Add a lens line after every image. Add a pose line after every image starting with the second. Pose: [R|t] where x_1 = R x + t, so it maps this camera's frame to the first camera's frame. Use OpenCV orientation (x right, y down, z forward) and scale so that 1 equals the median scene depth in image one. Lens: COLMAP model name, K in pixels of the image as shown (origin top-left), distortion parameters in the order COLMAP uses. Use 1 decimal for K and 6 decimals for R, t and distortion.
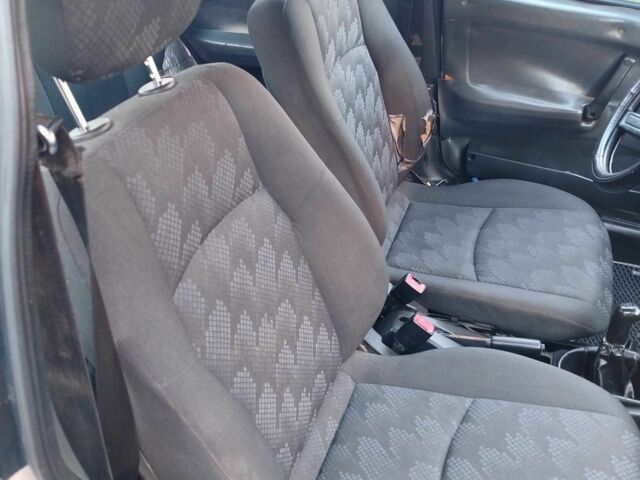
lens RADIAL K [[588.3, 0, 320.0], [0, 588.3, 240.0], [0, 0, 1]] dist [0.005115, -0.004860]
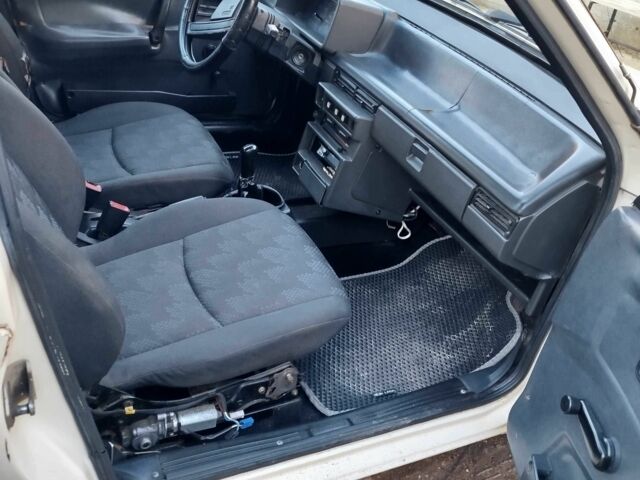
lens RADIAL K [[588.3, 0, 320.0], [0, 588.3, 240.0], [0, 0, 1]] dist [0.005115, -0.004860]
pose [[0.692322, -0.337053, 0.638033, -0.257395], [0.328094, 0.934557, 0.137687, 0.138252], [-0.642686, 0.114011, 0.757599, -0.127944]]
